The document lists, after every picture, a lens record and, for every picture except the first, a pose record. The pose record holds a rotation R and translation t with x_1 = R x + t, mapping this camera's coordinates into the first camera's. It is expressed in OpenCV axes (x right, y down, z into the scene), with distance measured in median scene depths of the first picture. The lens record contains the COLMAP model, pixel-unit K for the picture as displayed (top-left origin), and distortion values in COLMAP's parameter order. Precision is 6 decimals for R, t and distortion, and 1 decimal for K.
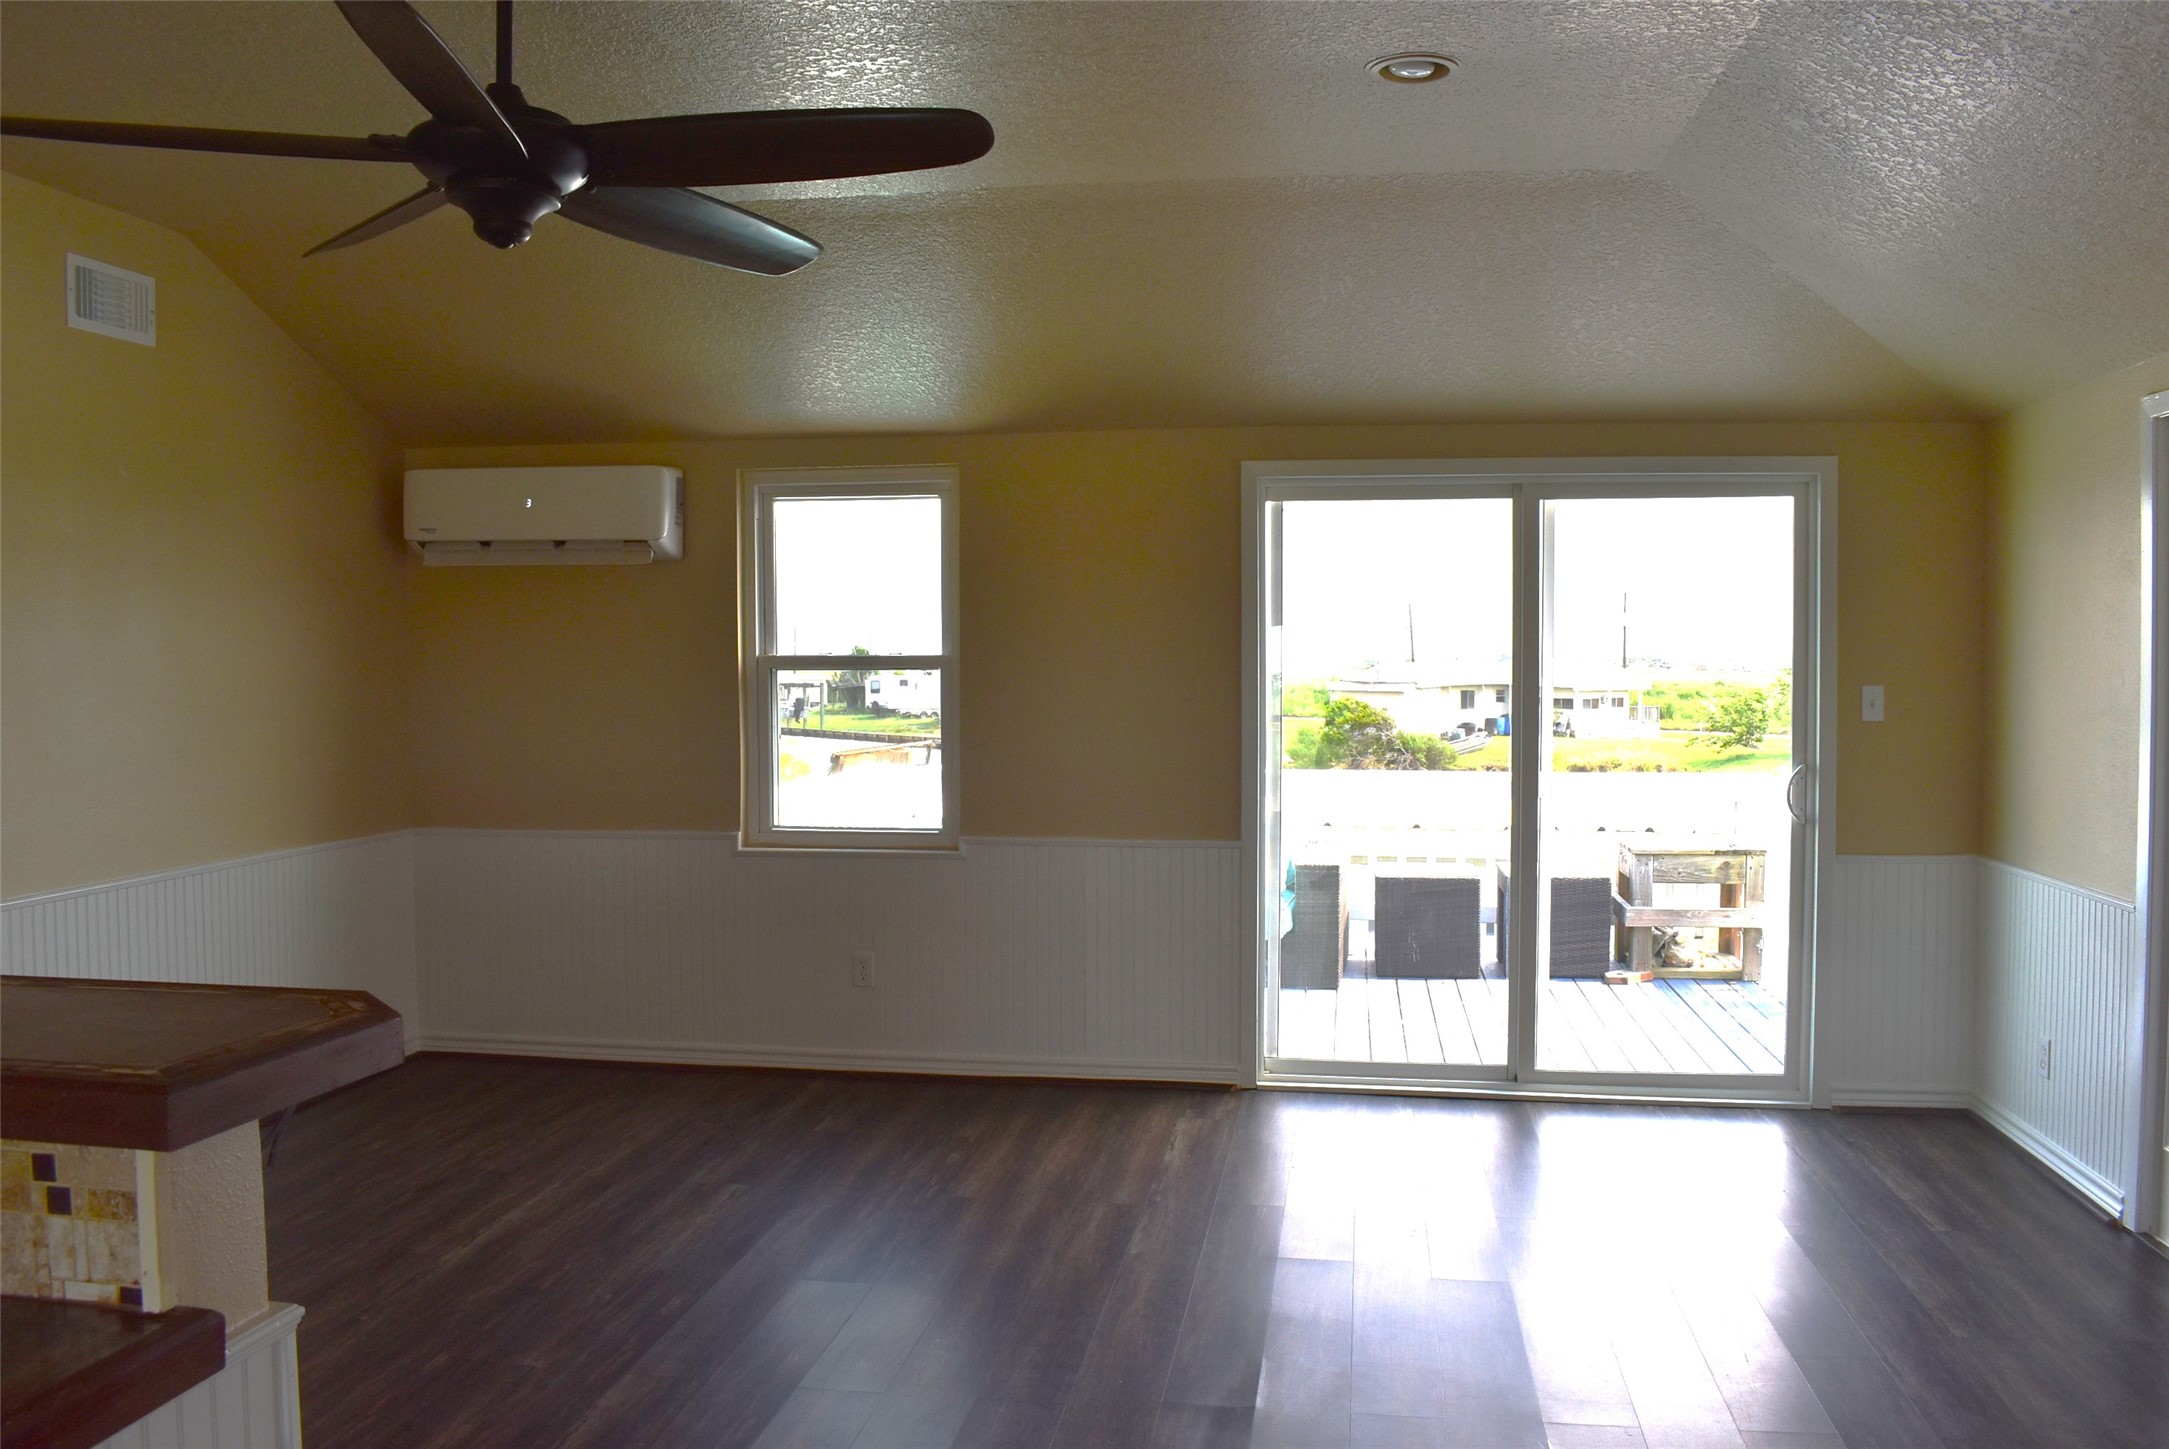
lens RADIAL K [[1768.4, 0, 1084.5], [0, 1768.4, 724.5], [0, 0, 1]] dist [-0.089079, 0.013282]
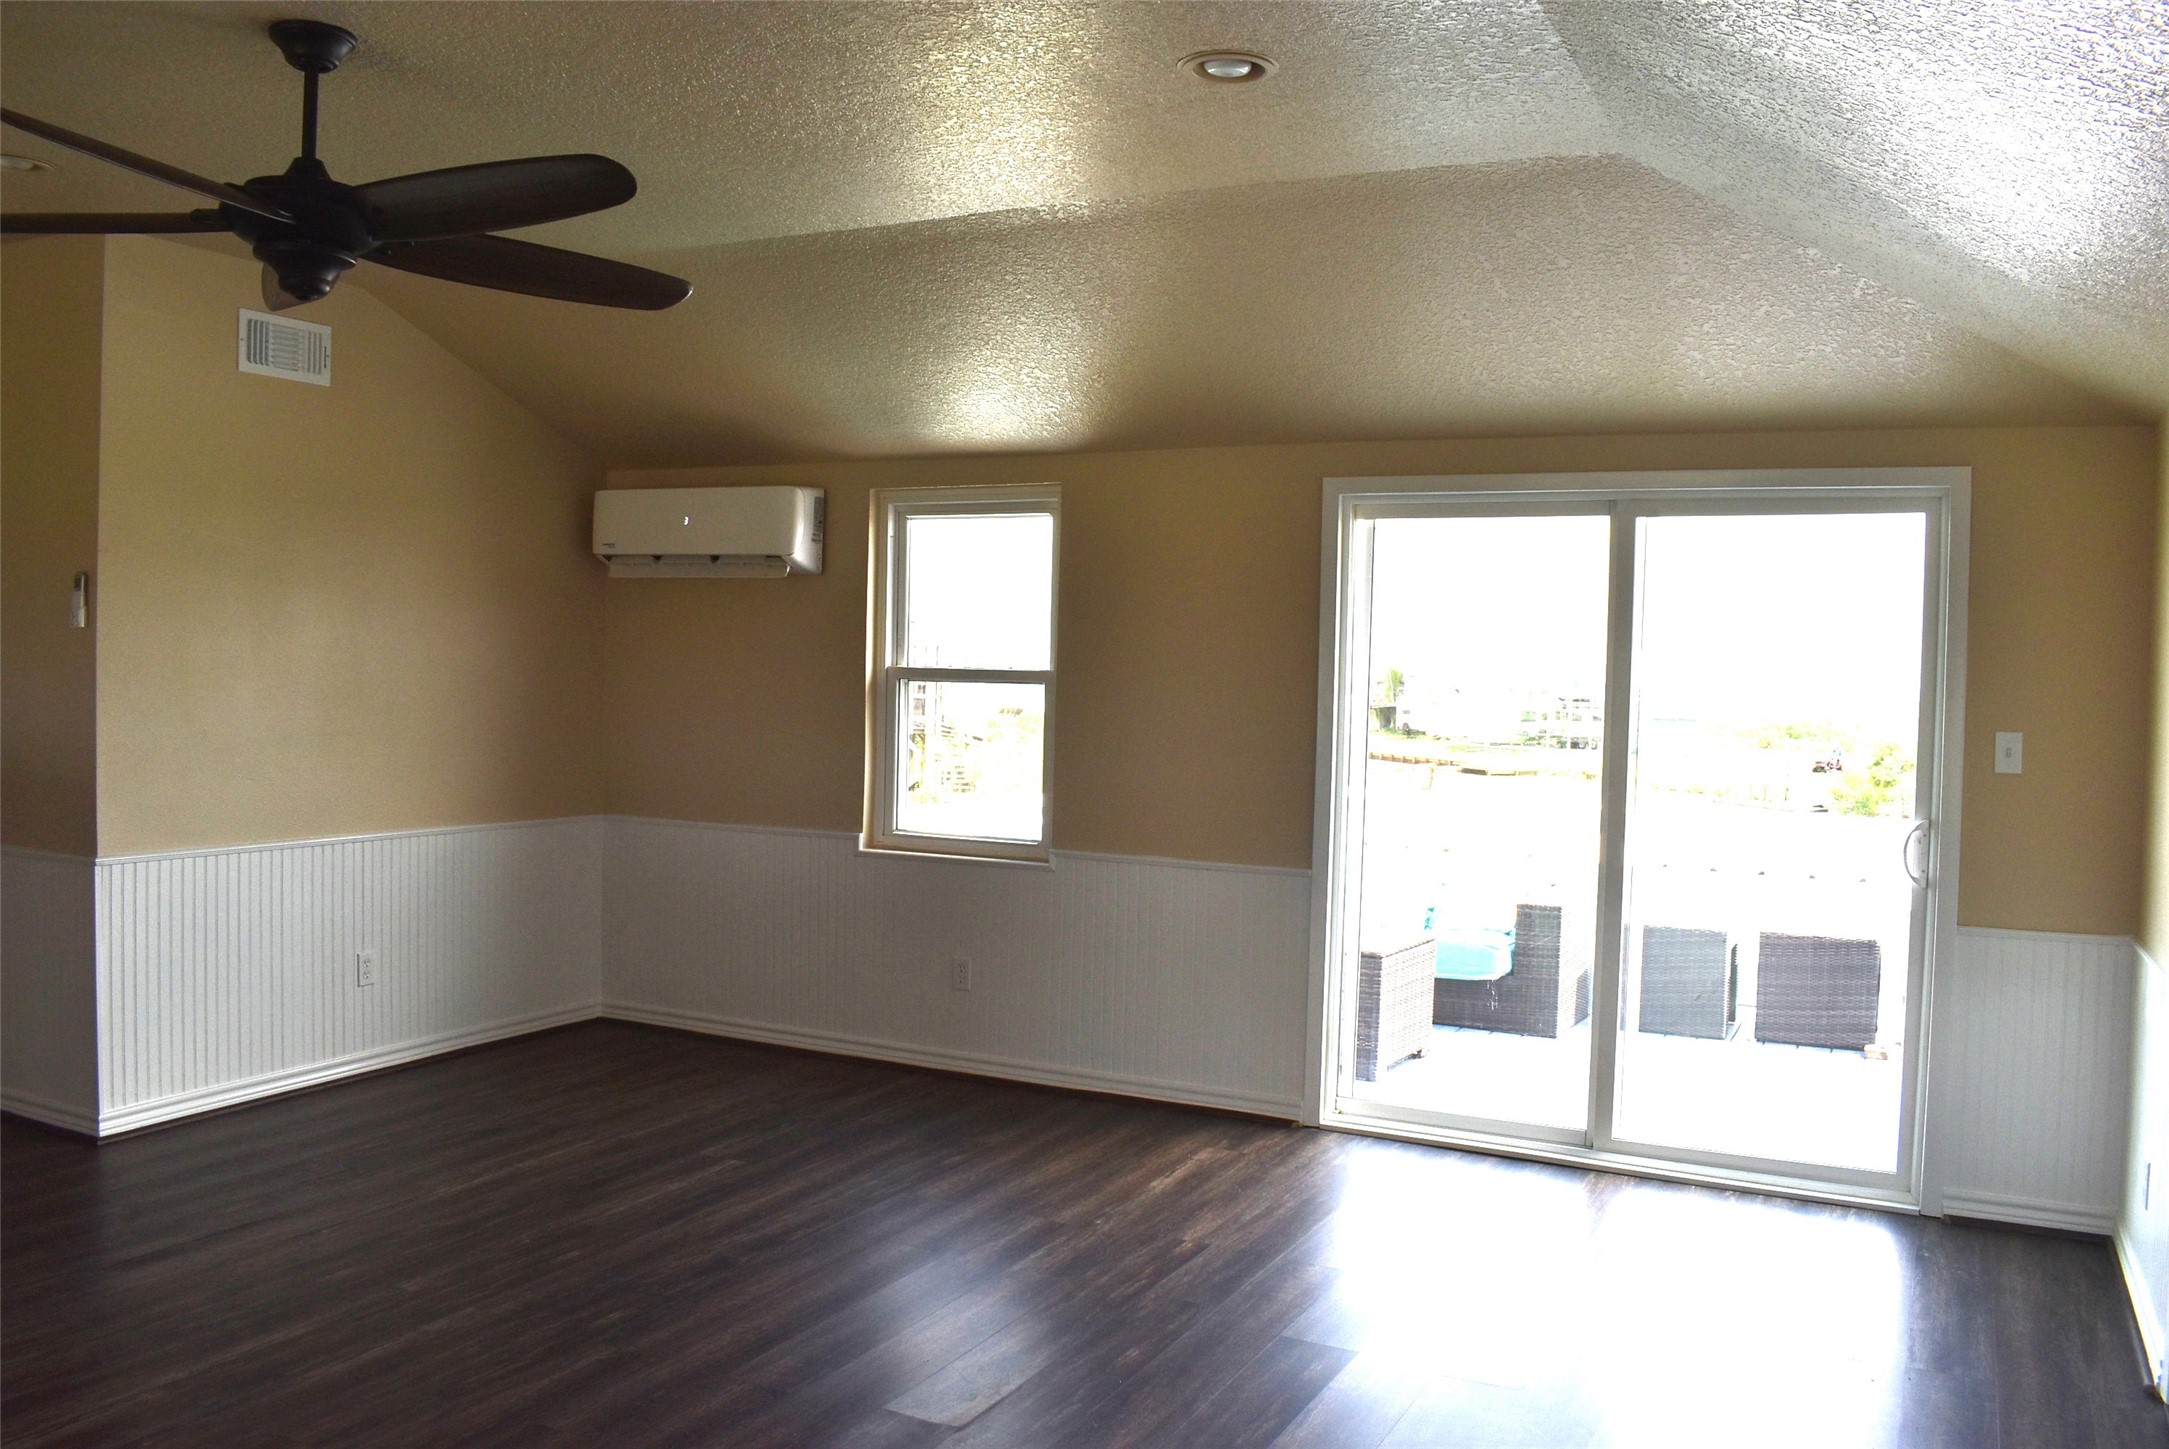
lens RADIAL K [[1768.4, 0, 1084.5], [0, 1768.4, 724.5], [0, 0, 1]] dist [-0.089079, 0.013282]
pose [[0.949257, 0.035105, -0.312537, 0.271325], [-0.038589, 0.999243, -0.004965, -0.004058], [0.312126, 0.016774, 0.949893, 0.041627]]
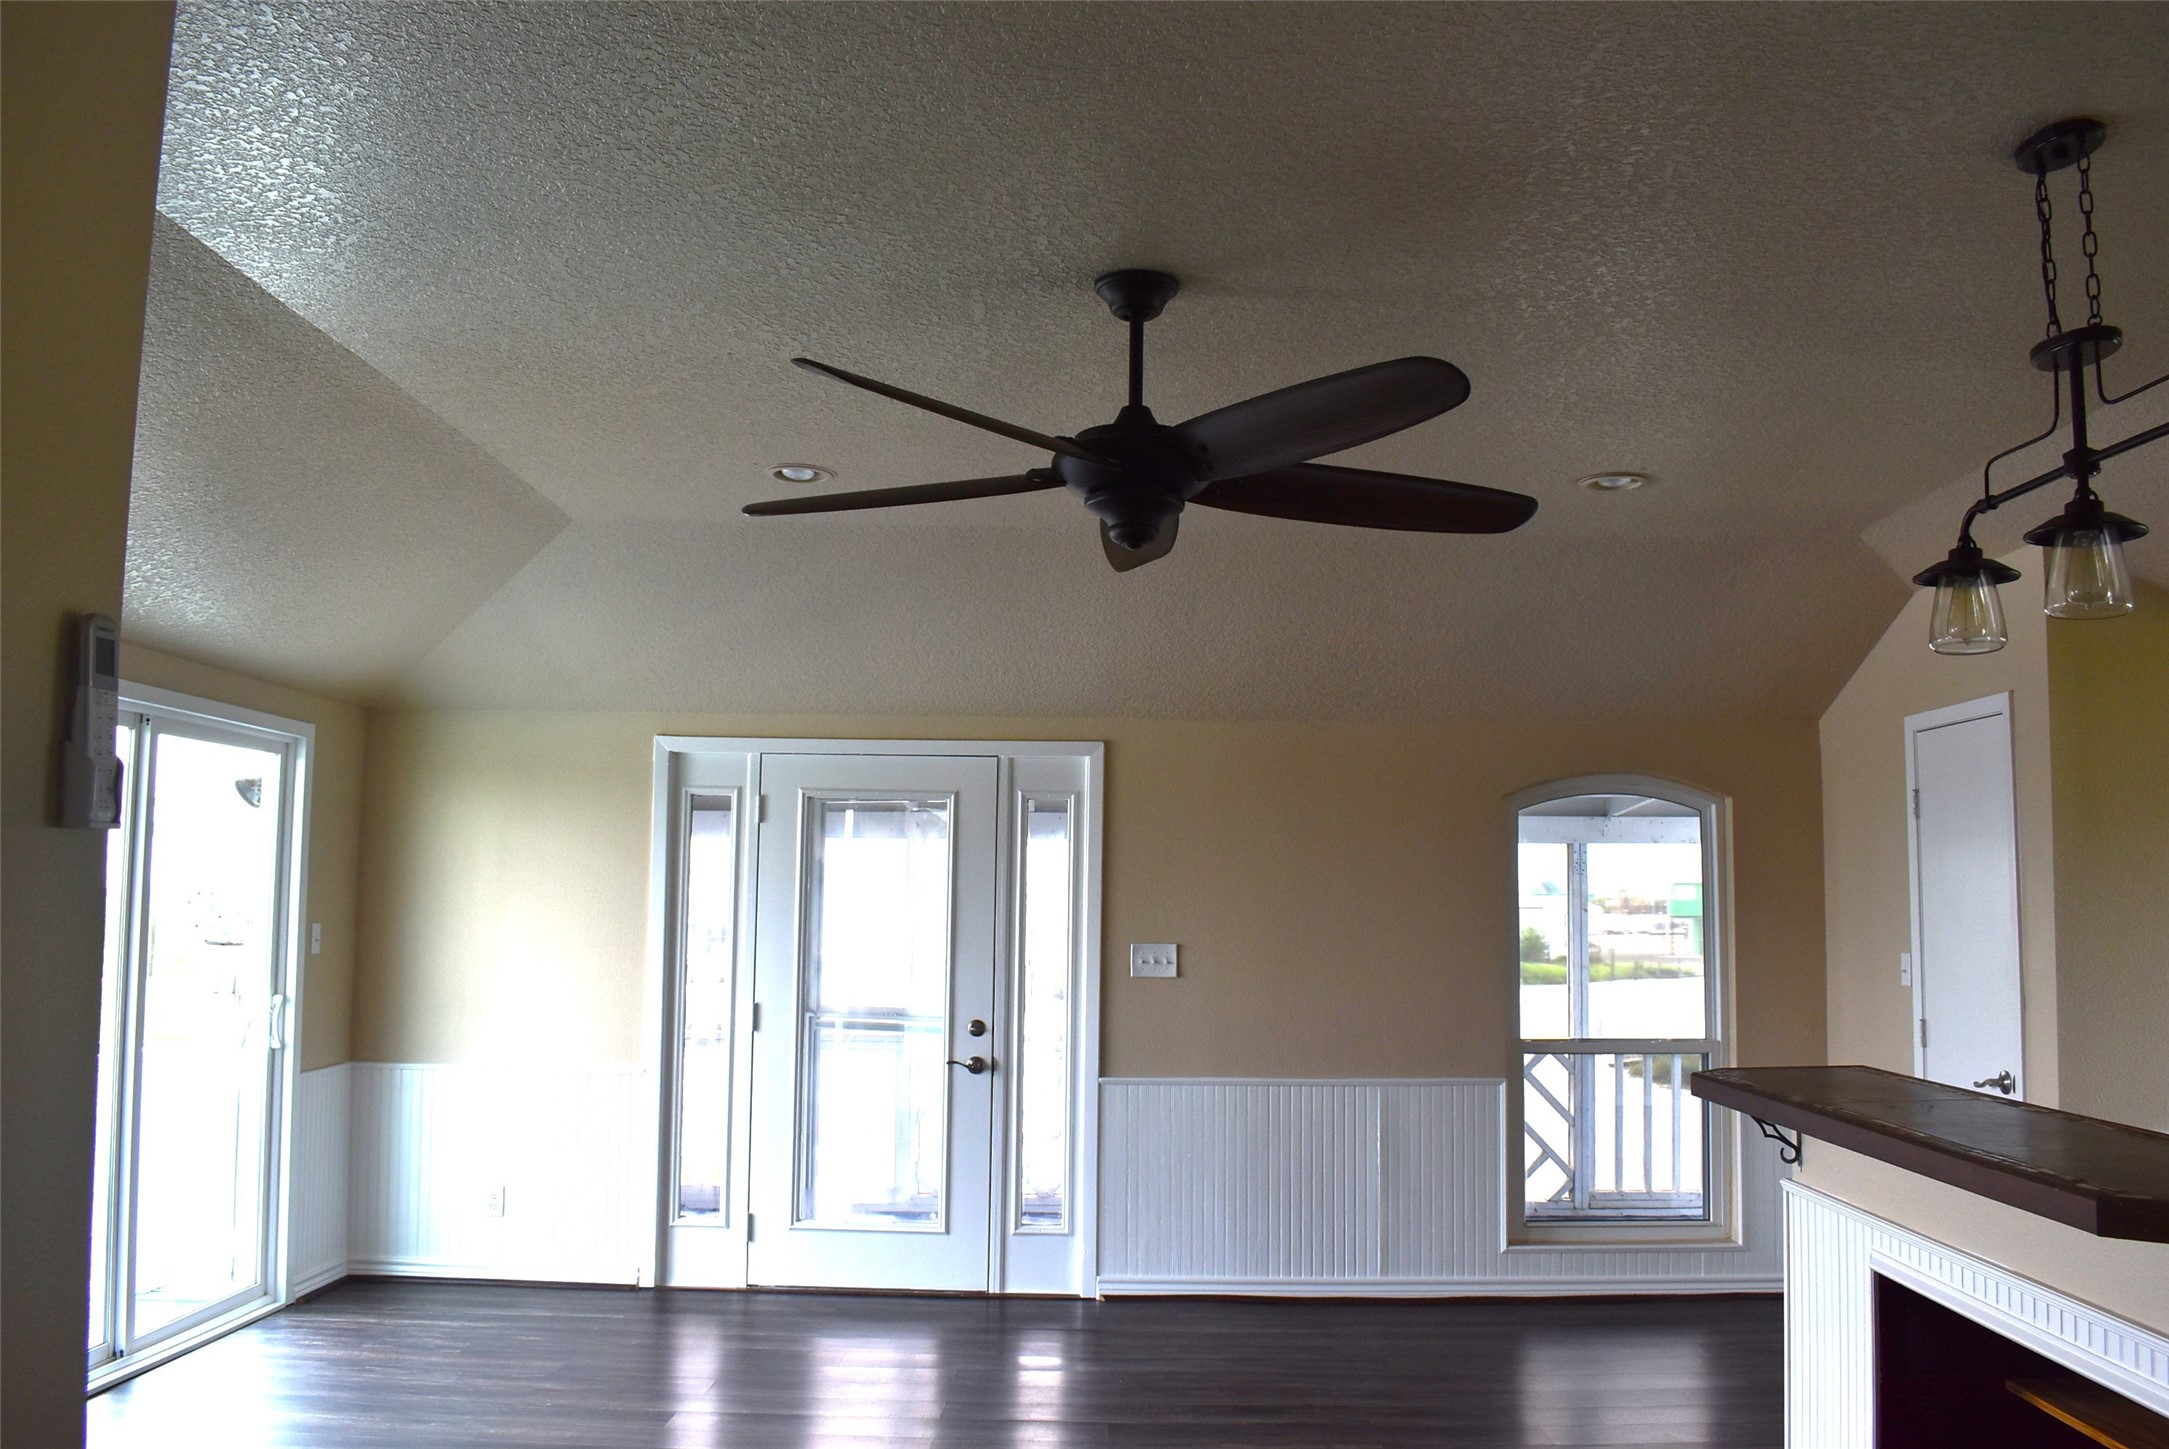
lens RADIAL K [[1768.4, 0, 1084.5], [0, 1768.4, 724.5], [0, 0, 1]] dist [-0.089079, 0.013282]
pose [[-0.129393, 0.098071, 0.986732, -0.734193], [0.023936, 0.995116, -0.095765, -0.029284], [-0.991305, 0.011227, -0.131108, 0.611361]]
